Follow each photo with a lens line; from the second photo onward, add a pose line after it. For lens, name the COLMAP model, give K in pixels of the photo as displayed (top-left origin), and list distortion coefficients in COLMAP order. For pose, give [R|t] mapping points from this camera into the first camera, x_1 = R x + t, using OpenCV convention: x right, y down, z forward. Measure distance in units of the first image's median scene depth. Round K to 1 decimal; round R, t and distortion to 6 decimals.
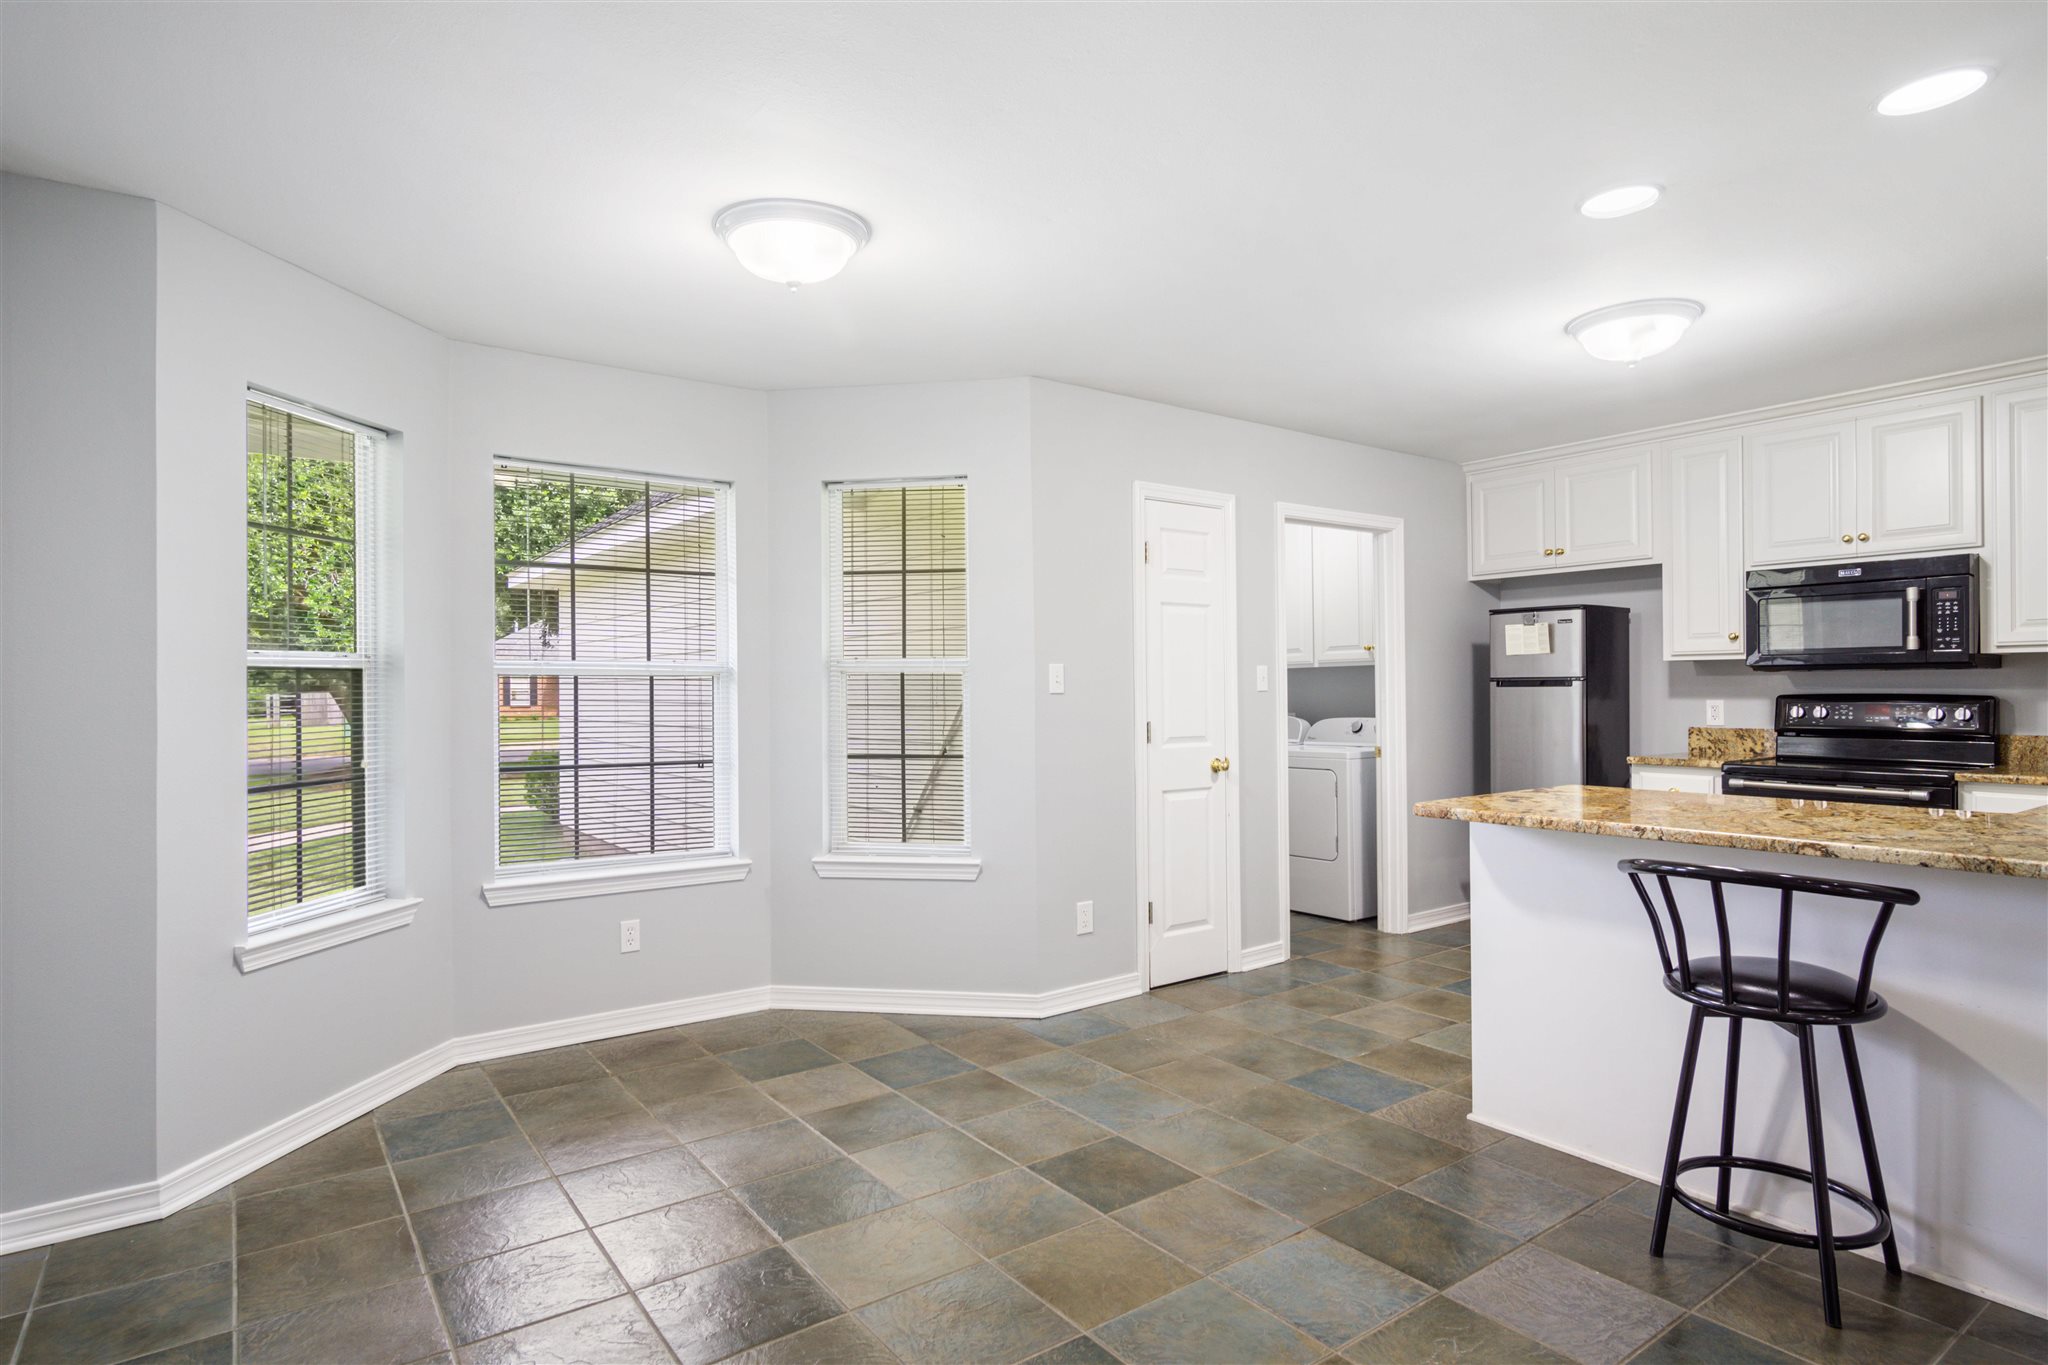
lens RADIAL K [[1096.8, 0, 1025.2], [0, 1096.8, 688.5], [0, 0, 1]] dist [-0.013560, 0.008036]
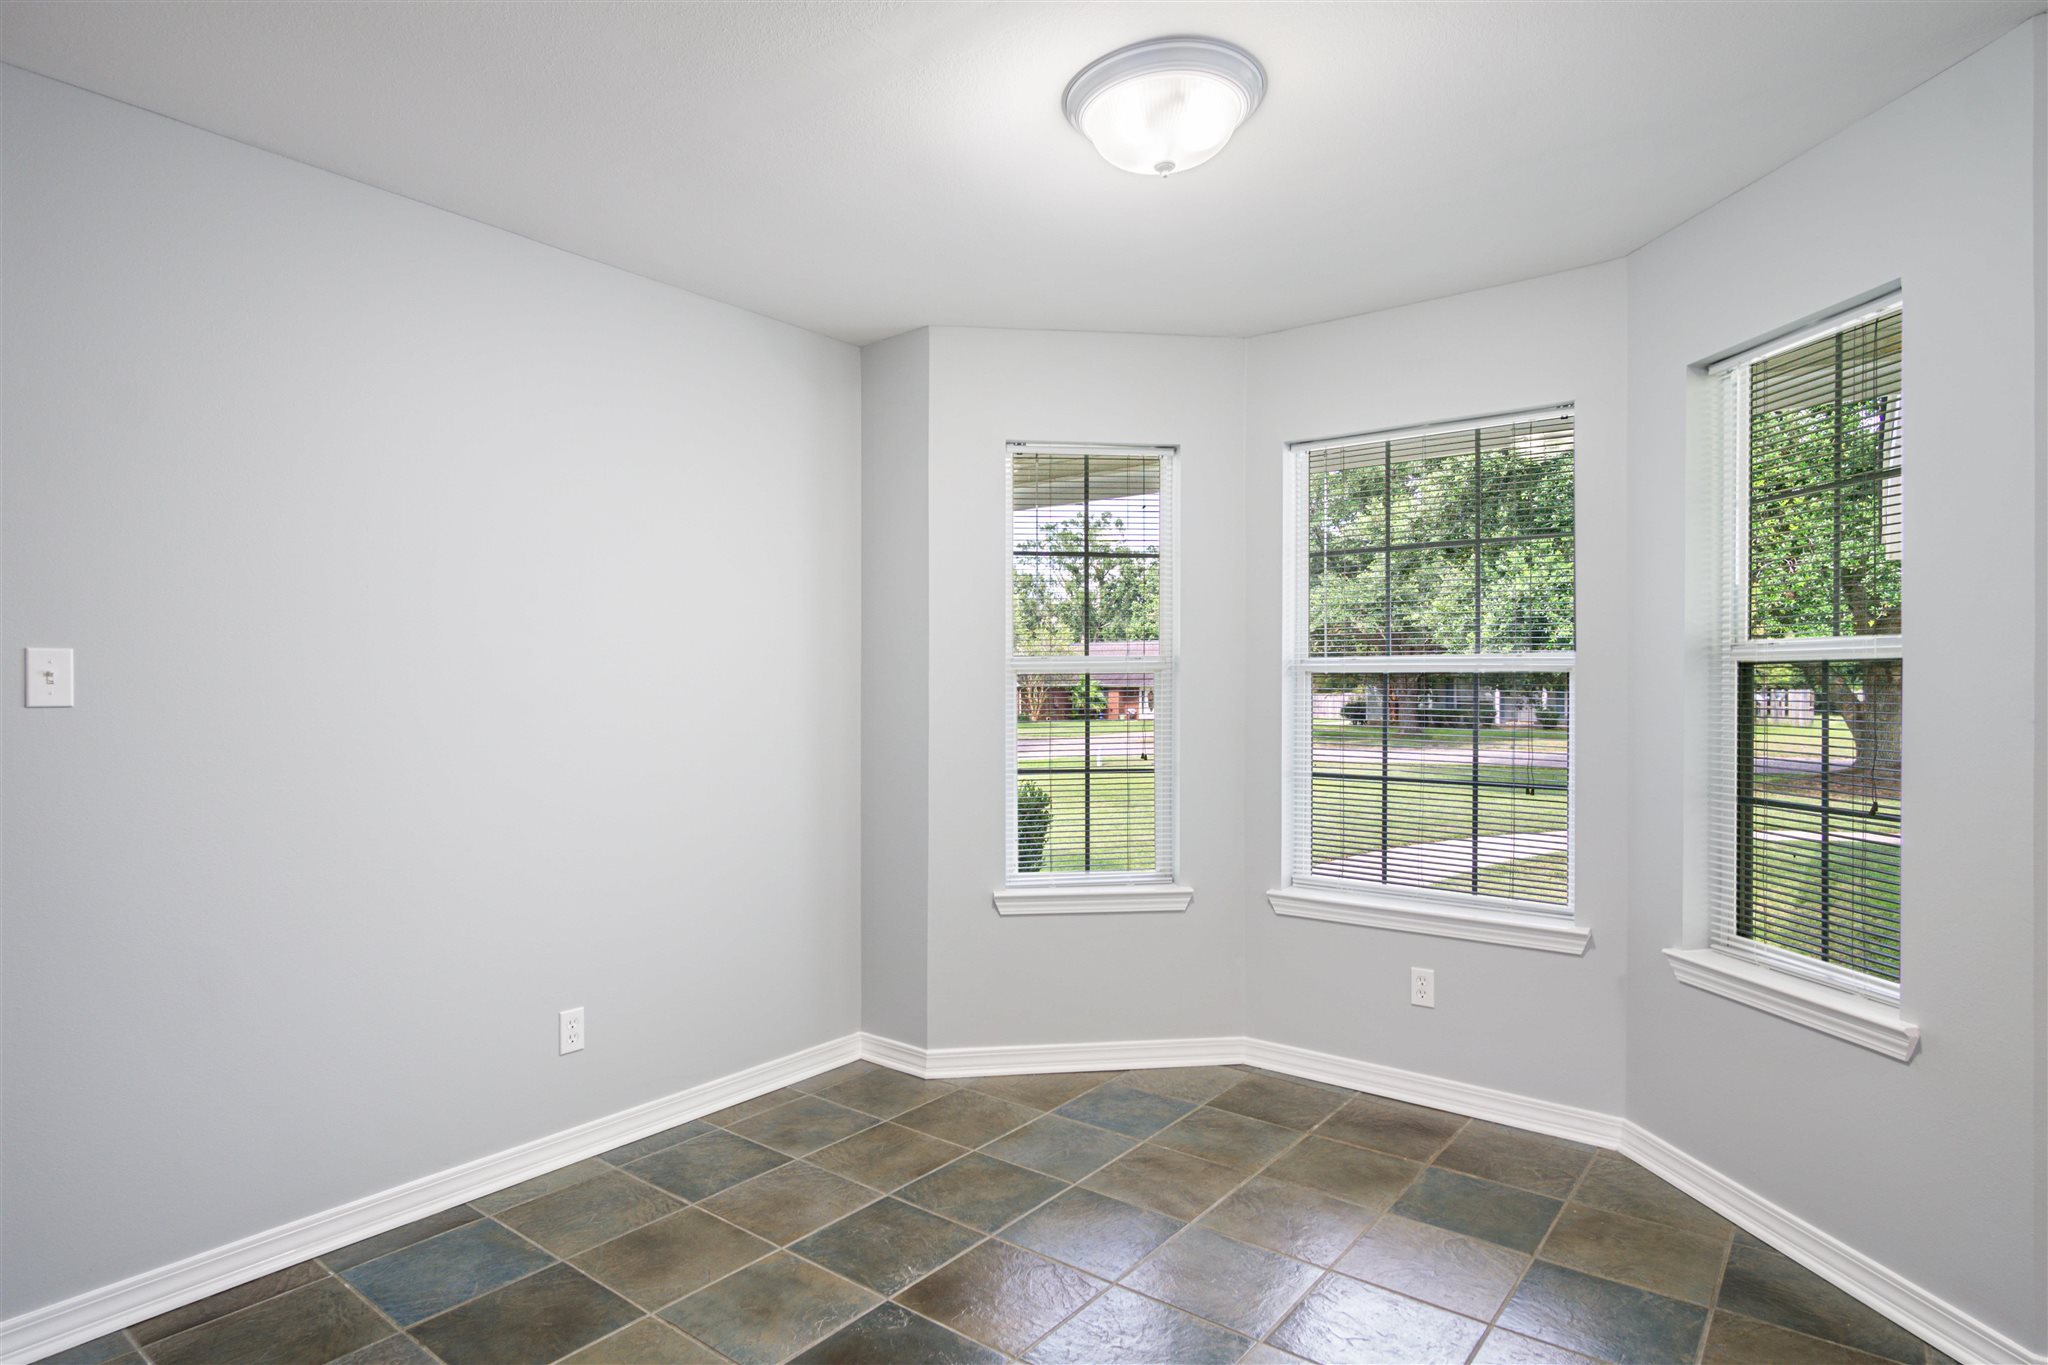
lens RADIAL K [[1096.8, 0, 1013.3], [0, 1096.8, 703.0], [0, 0, 1]] dist [-0.013560, 0.008036]
pose [[0.266769, 0.016768, -0.963615, 0.318794], [-0.000435, 0.999851, 0.017278, -0.002241], [0.963760, -0.004190, 0.266737, 0.440315]]
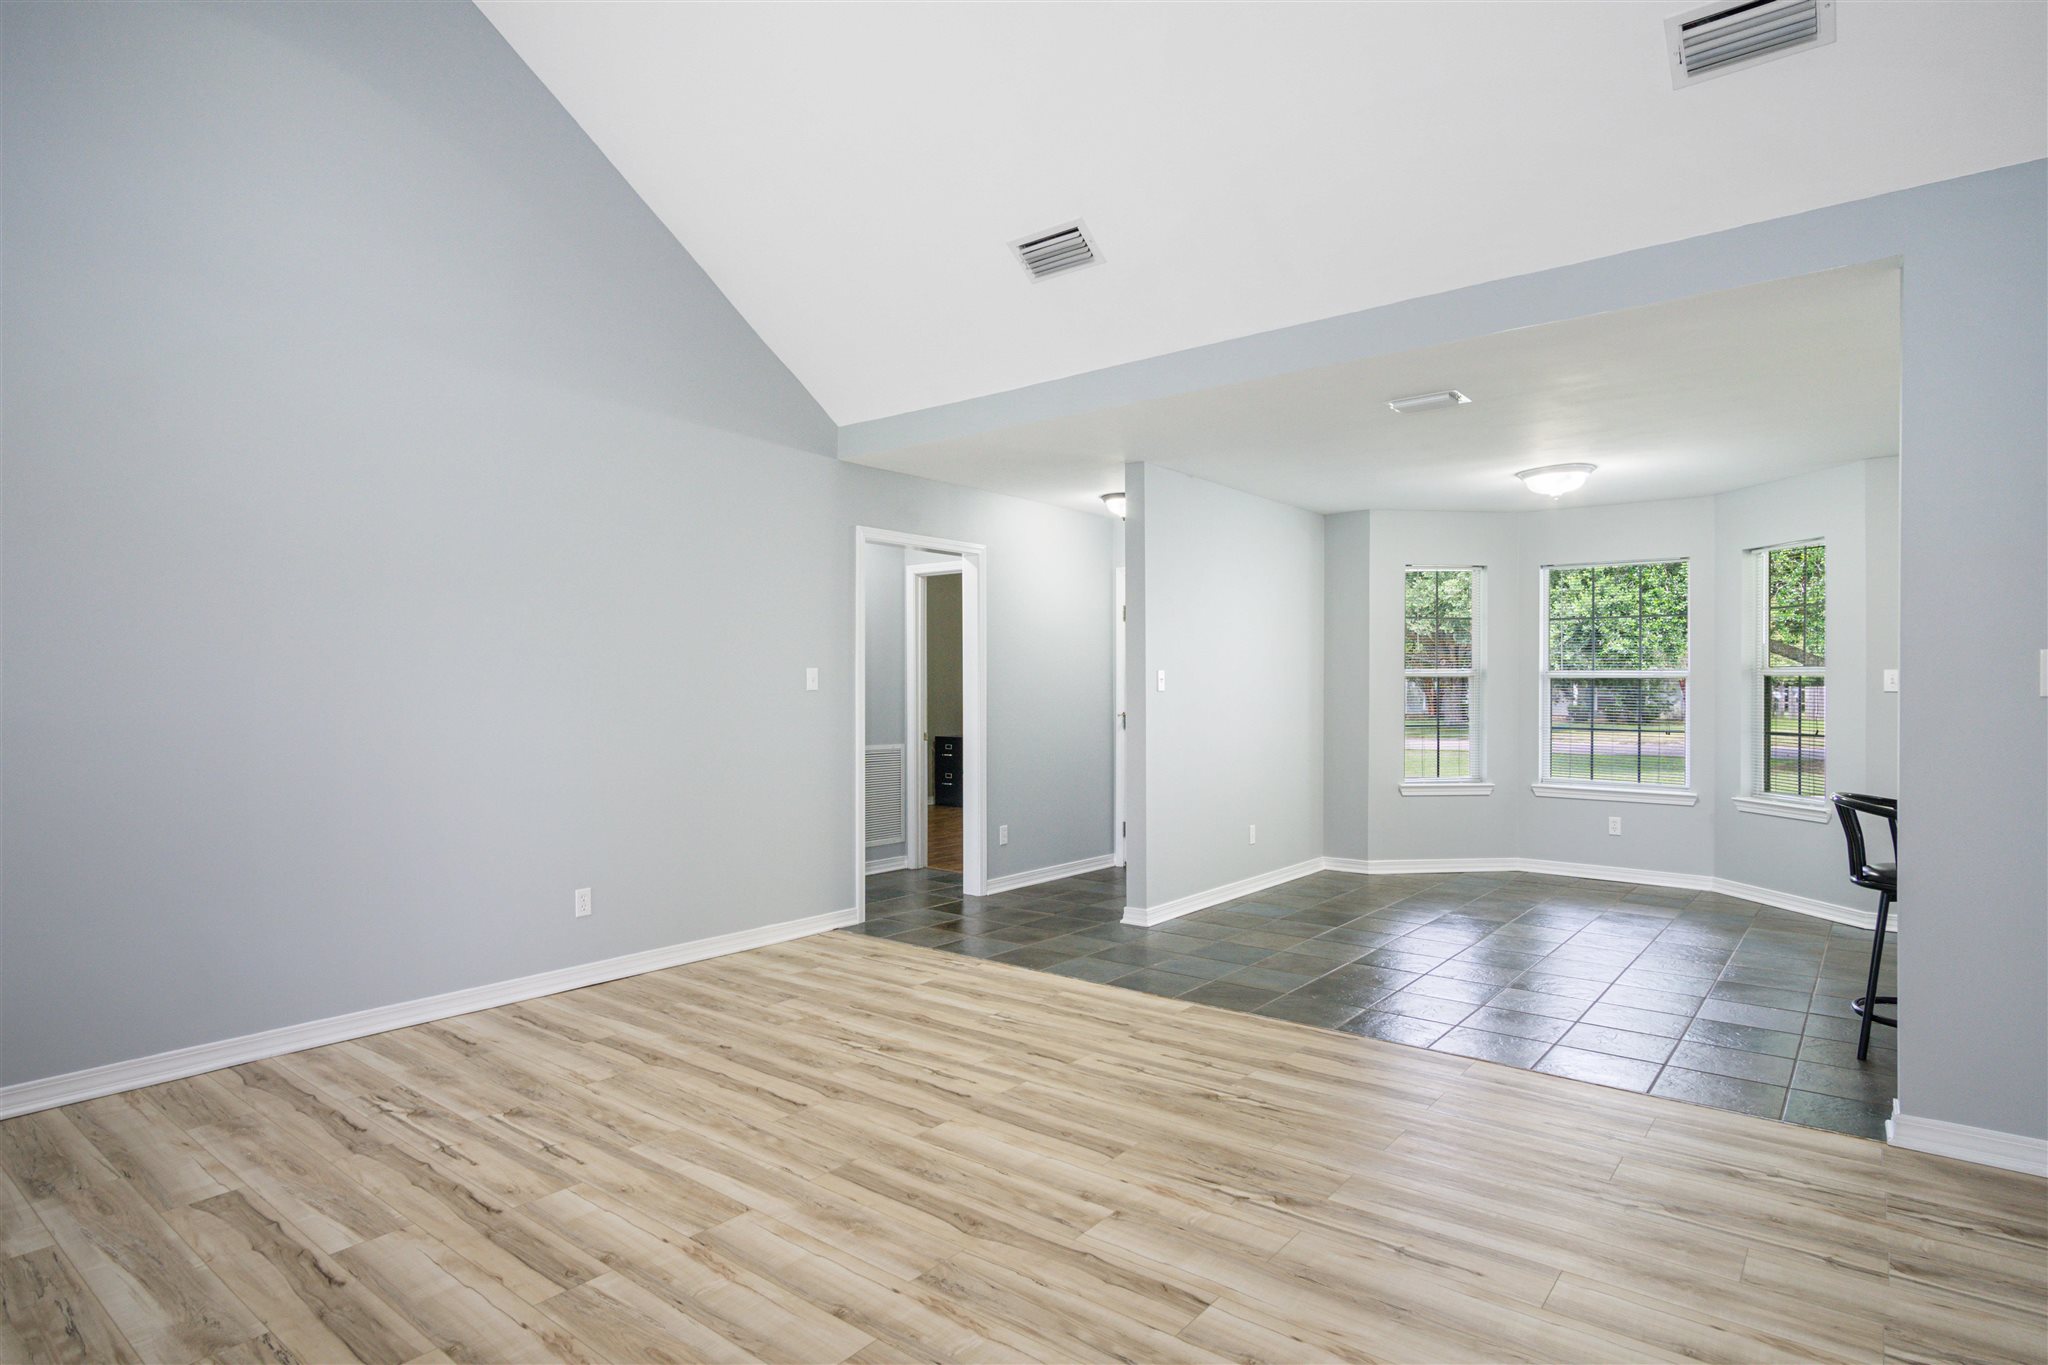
lens RADIAL K [[1096.8, 0, 1010.3], [0, 1096.8, 690.4], [0, 0, 1]] dist [-0.013560, 0.008036]
pose [[0.253408, 0.010978, -0.967297, 0.998555], [-0.003193, 0.999940, 0.010512, -0.007574], [0.967354, 0.000424, 0.253428, -0.355374]]
